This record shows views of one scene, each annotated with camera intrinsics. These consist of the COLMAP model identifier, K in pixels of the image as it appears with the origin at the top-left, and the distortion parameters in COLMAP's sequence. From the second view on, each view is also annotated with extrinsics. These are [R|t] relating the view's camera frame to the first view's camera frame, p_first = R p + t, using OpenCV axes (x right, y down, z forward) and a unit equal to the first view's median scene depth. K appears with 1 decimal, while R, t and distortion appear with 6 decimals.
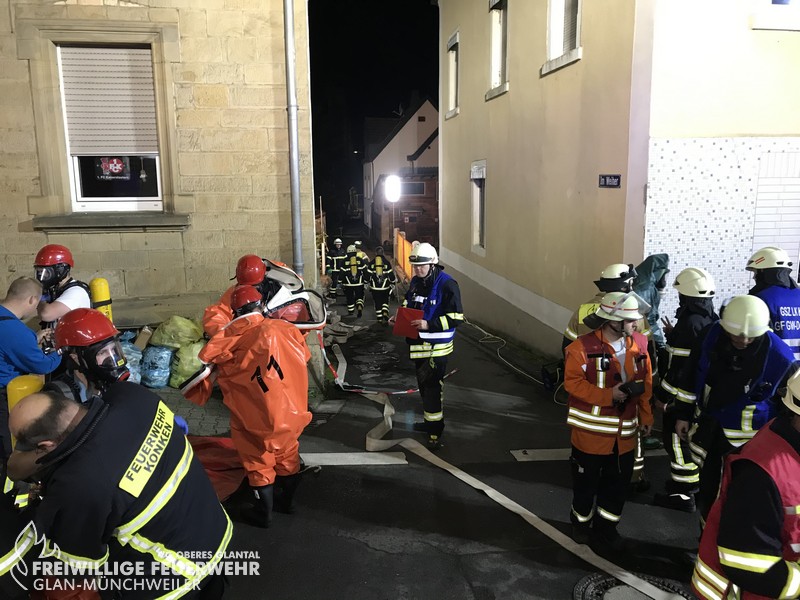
lens RADIAL K [[651.5, 0, 400.2], [0, 651.5, 298.9], [0, 0, 1]] dist [0.017463, -0.010016]
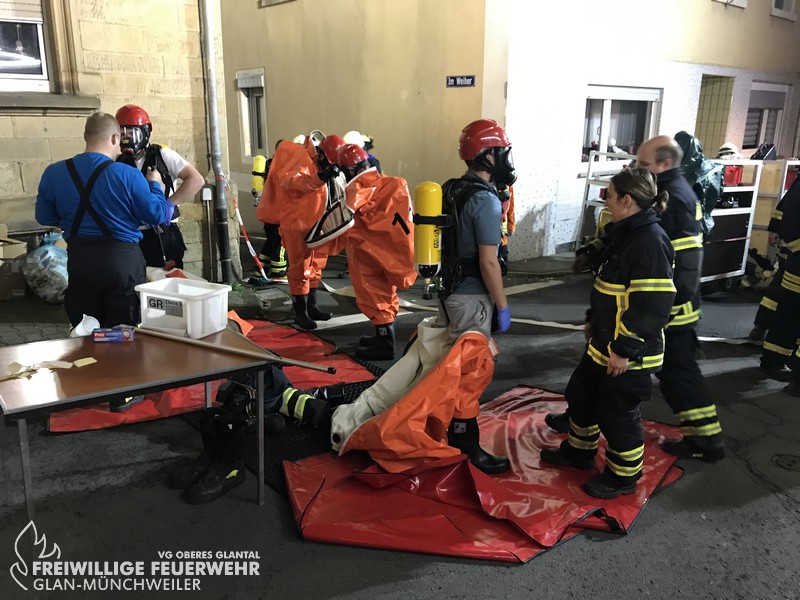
lens RADIAL K [[651.5, 0, 399.3], [0, 651.5, 300.2], [0, 0, 1]] dist [0.017463, -0.010016]
pose [[0.851549, -0.126889, 0.508688, -0.450705], [0.075163, 0.989794, 0.121074, 0.065452], [-0.518859, -0.064865, 0.852395, 0.015103]]
